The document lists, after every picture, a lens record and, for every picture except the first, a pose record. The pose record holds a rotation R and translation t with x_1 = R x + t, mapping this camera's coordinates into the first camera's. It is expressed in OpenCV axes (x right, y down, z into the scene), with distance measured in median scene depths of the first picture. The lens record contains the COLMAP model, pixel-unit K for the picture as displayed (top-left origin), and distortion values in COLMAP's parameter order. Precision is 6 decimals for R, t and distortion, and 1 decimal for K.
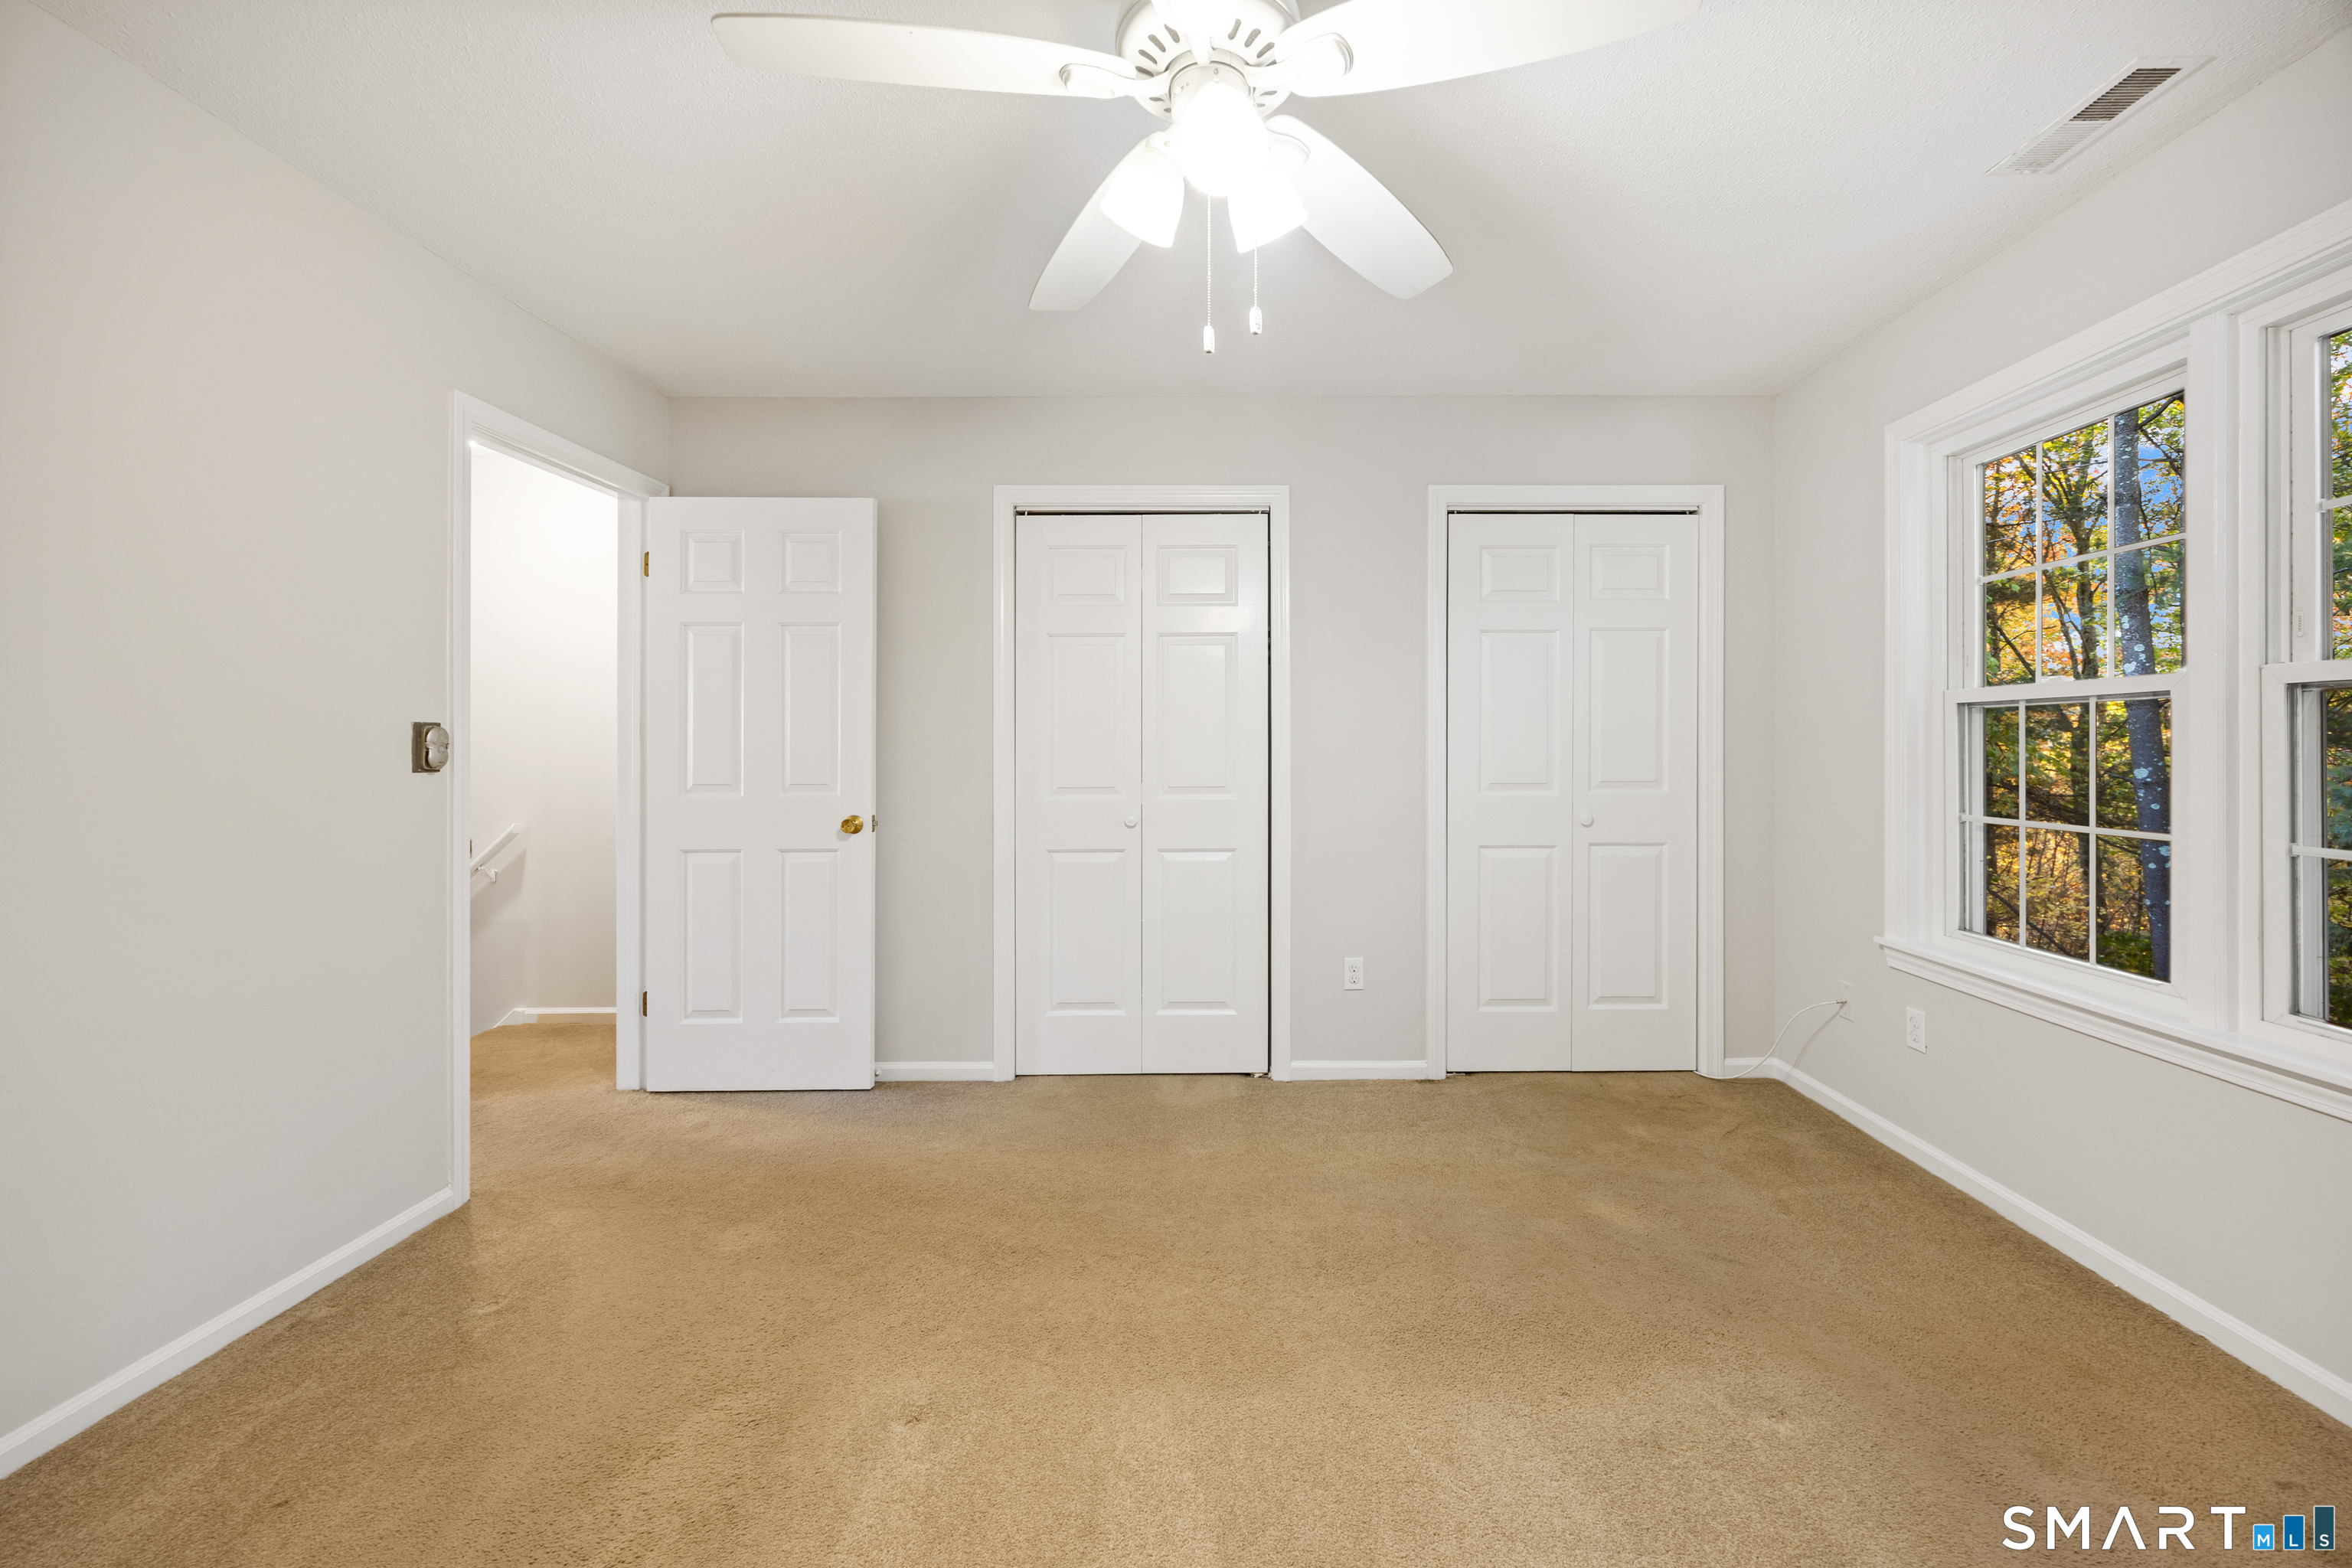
lens RADIAL K [[912.2, 0, 1256.9], [0, 912.2, 739.2], [0, 0, 1]] dist [-0.000060, 0.000078]
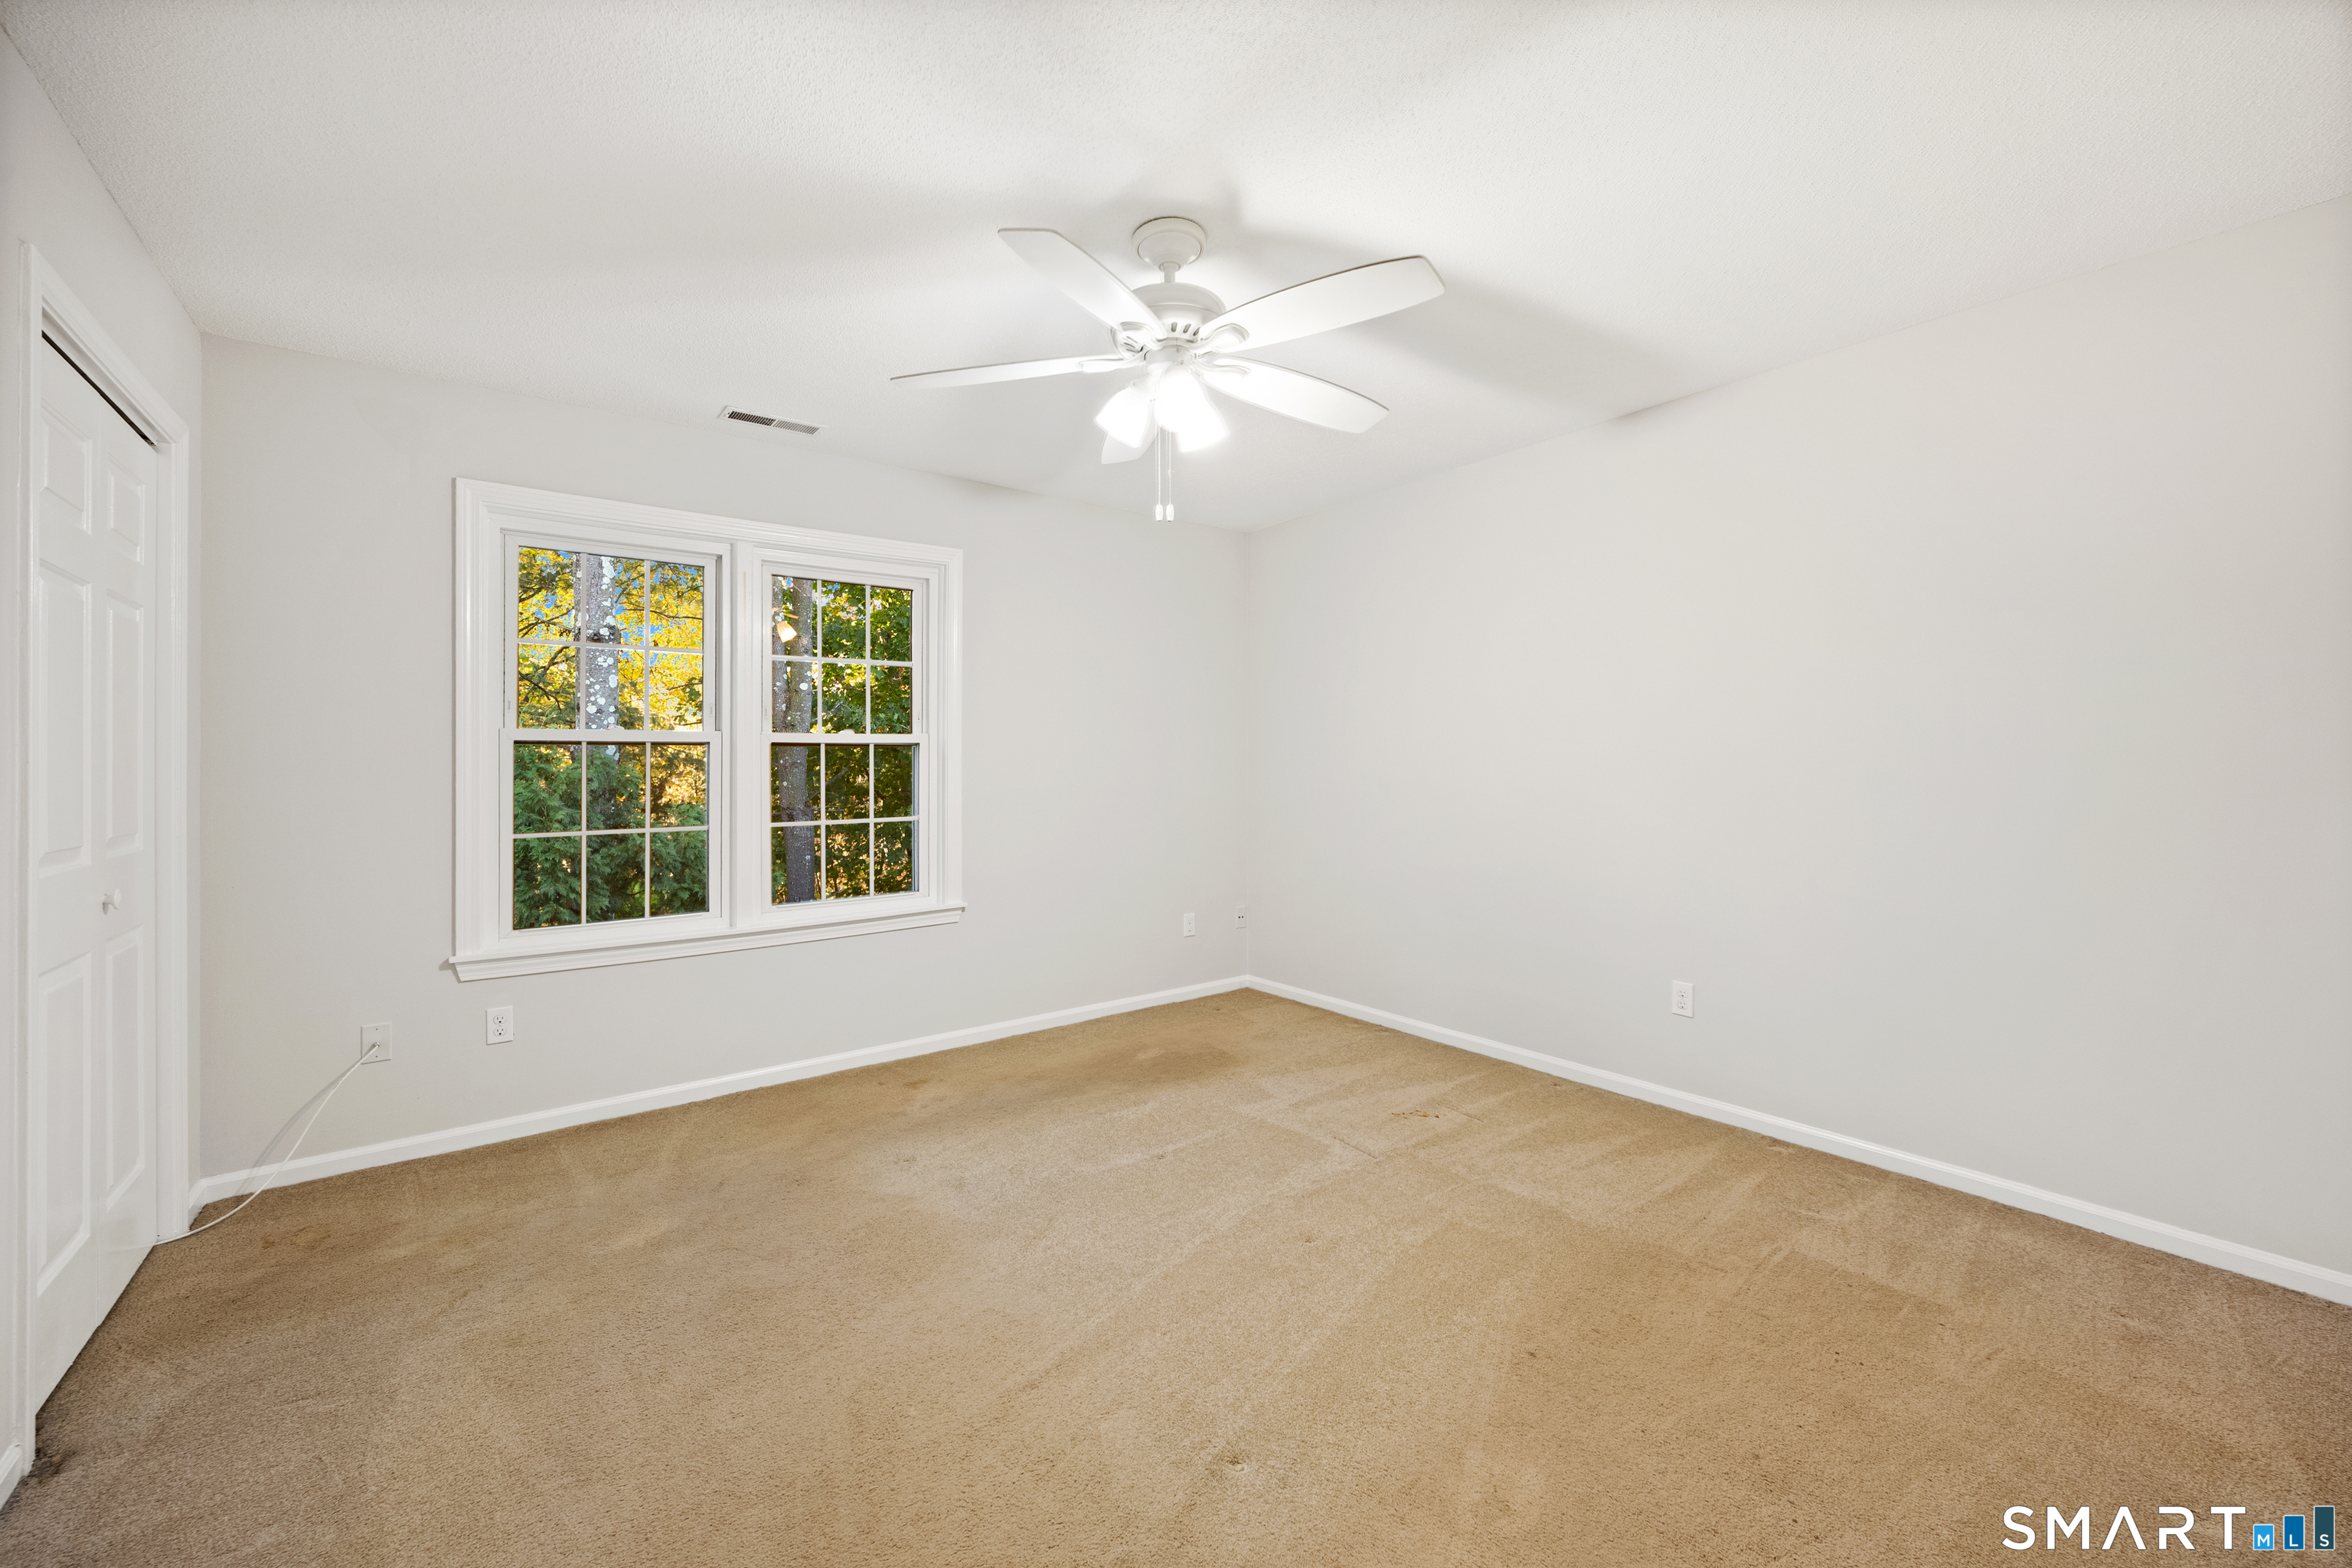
lens RADIAL K [[913.5, 0, 1176.2], [0, 913.5, 759.3], [0, 0, 1]] dist [-0.000307, 0.000168]
pose [[-0.575523, 0.002365, 0.817782, -0.703620], [-0.000834, 0.999994, -0.003480, -0.009976], [-0.817785, -0.002685, -0.575518, 0.973192]]
